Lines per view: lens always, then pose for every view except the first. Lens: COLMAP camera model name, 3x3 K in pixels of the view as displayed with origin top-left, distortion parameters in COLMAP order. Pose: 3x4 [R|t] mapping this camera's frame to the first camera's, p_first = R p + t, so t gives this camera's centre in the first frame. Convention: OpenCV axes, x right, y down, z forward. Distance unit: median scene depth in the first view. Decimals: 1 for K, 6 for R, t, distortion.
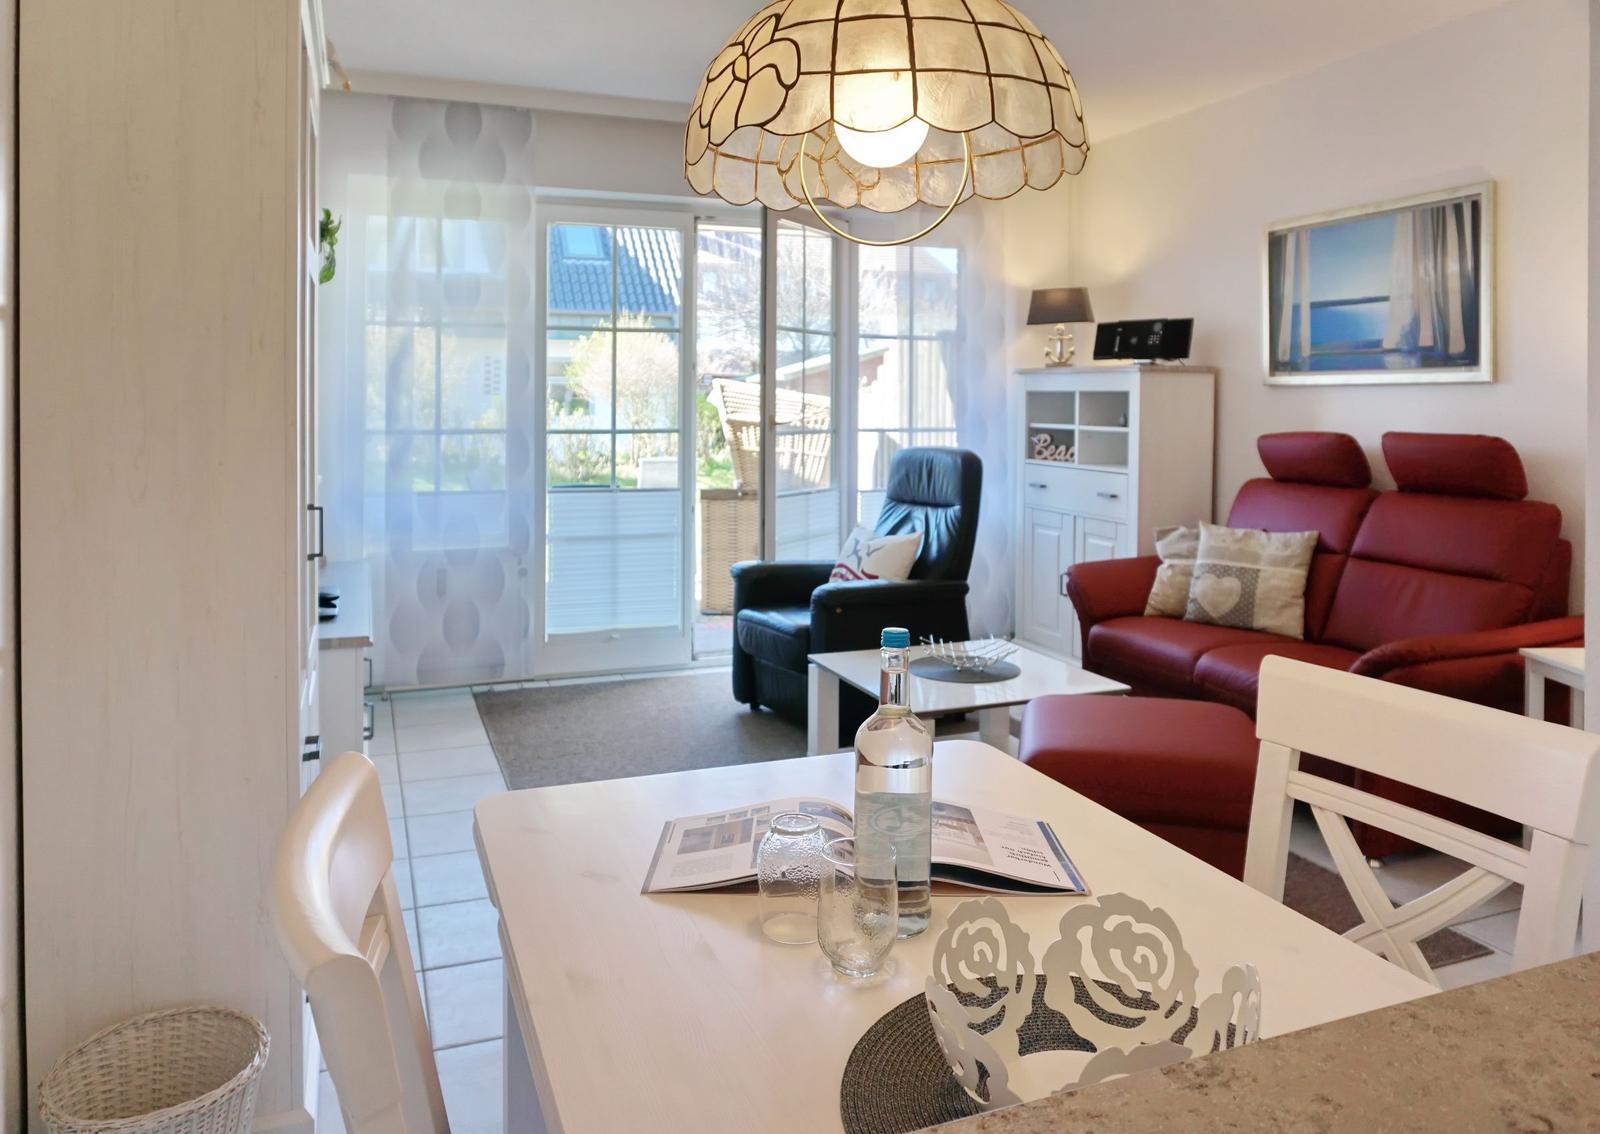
lens RADIAL K [[1123.3, 0, 774.5], [0, 1123.3, 388.0], [0, 0, 1]] dist [-0.005190, 0.002666]
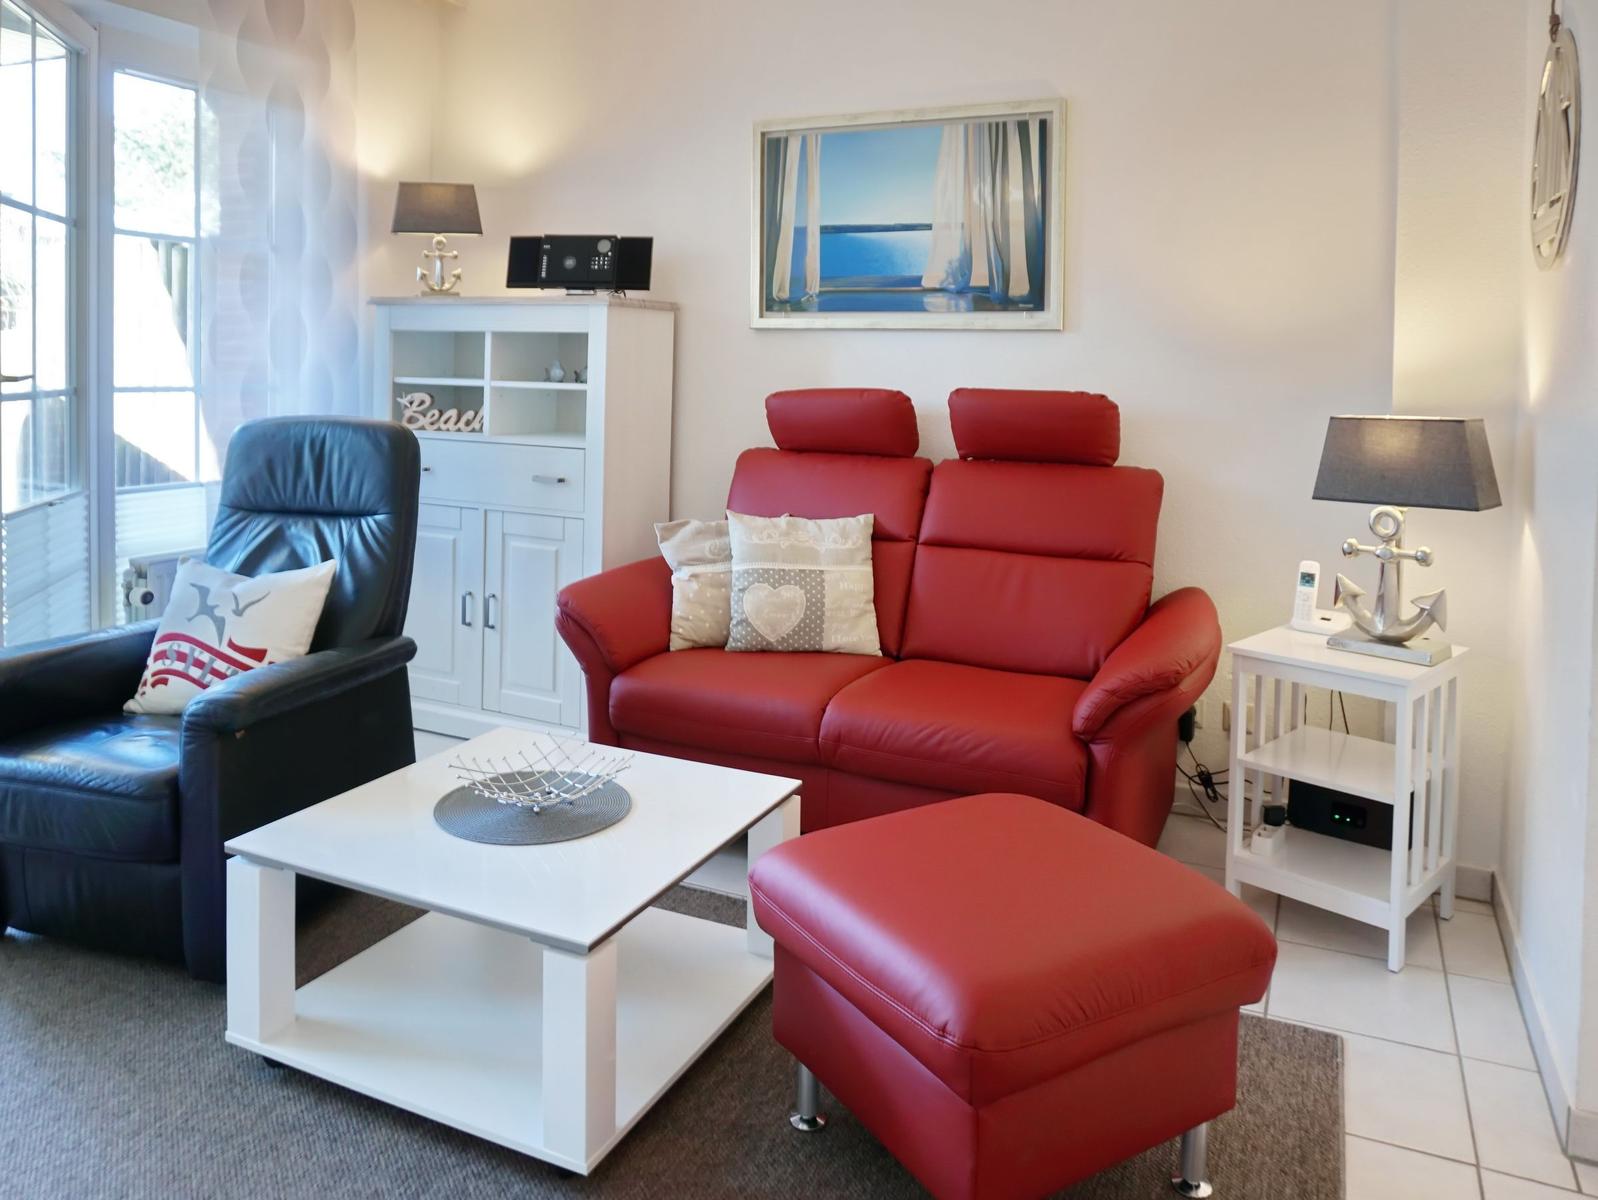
lens RADIAL K [[1208.9, 0, 757.2], [0, 1208.9, 380.6], [0, 0, 1]] dist [-0.030088, 0.006102]
pose [[0.725178, -0.005573, 0.688539, -0.149801], [-0.021223, 0.999311, 0.030441, 0.008469], [-0.688234, -0.036688, 0.724561, 0.411127]]
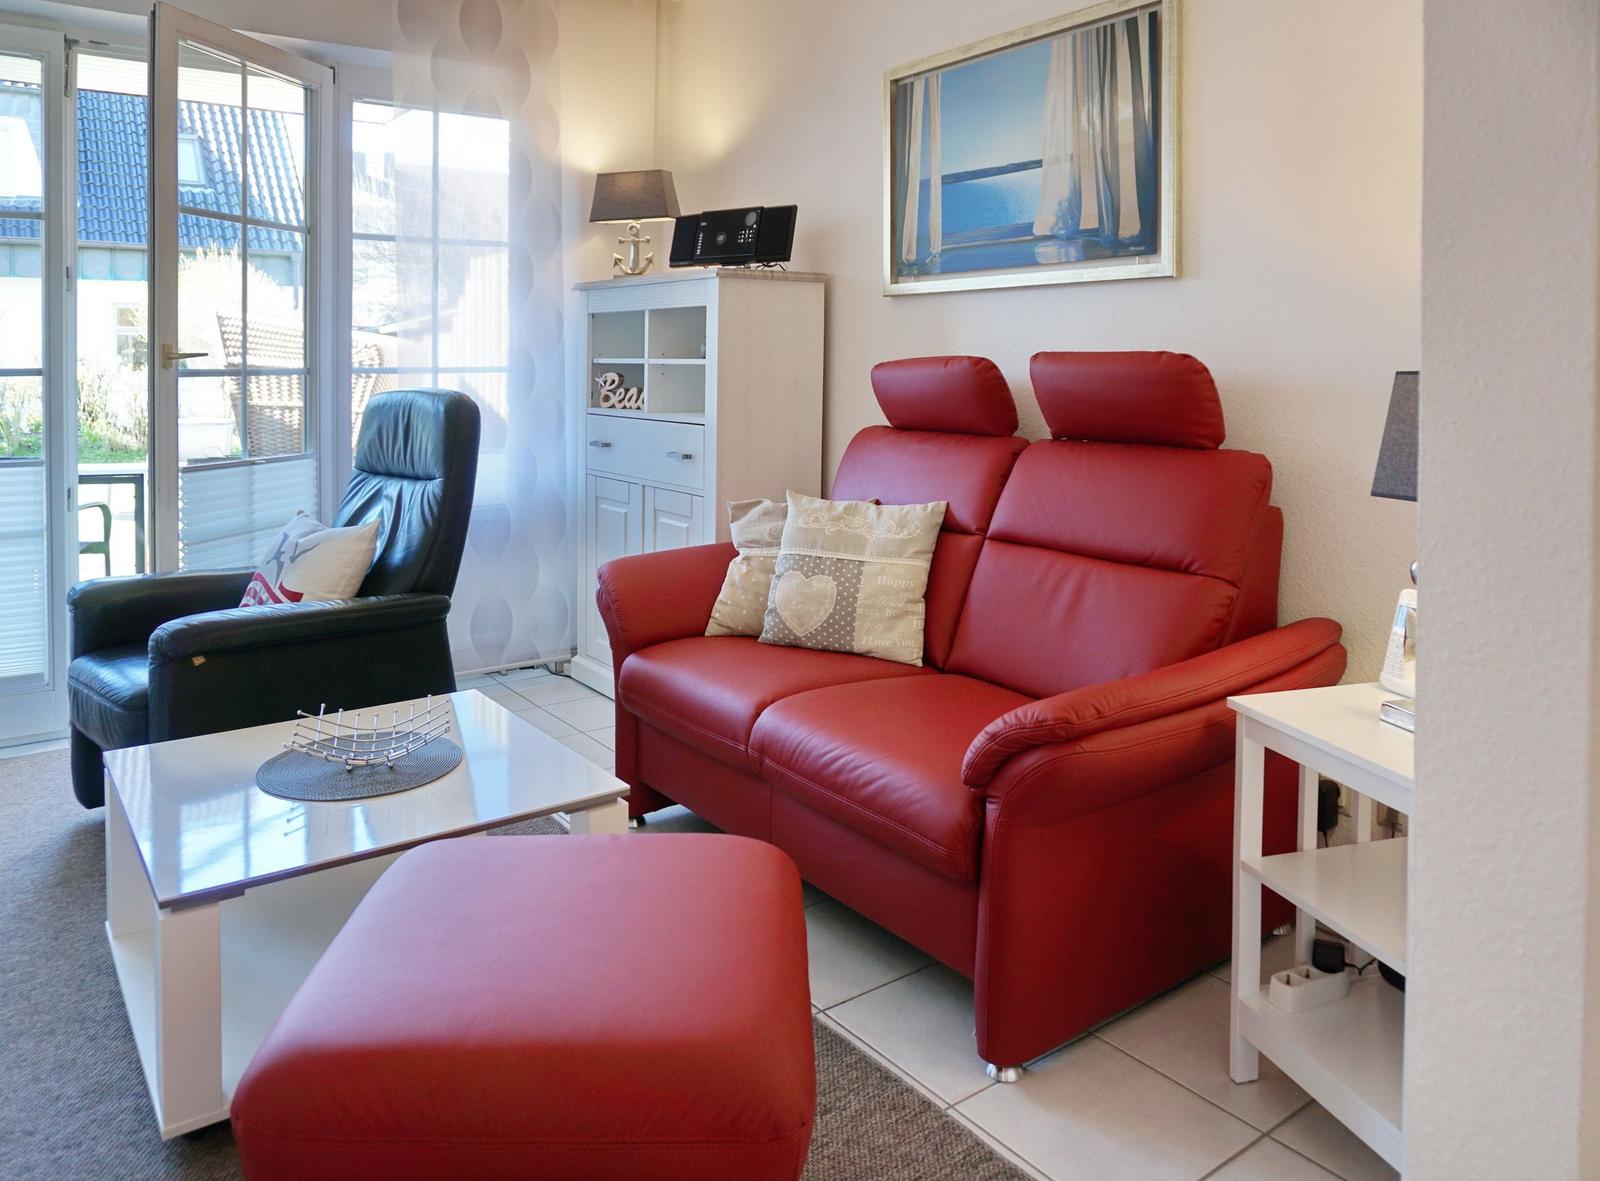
lens RADIAL K [[1161.9, 0, 762.3], [0, 1161.9, 375.6], [0, 0, 1]] dist [-0.019658, 0.003689]
pose [[0.968378, -0.009102, 0.249322, 0.187963], [0.002662, 0.999654, 0.026153, 0.030286], [-0.249474, -0.024663, 0.968067, 0.324041]]
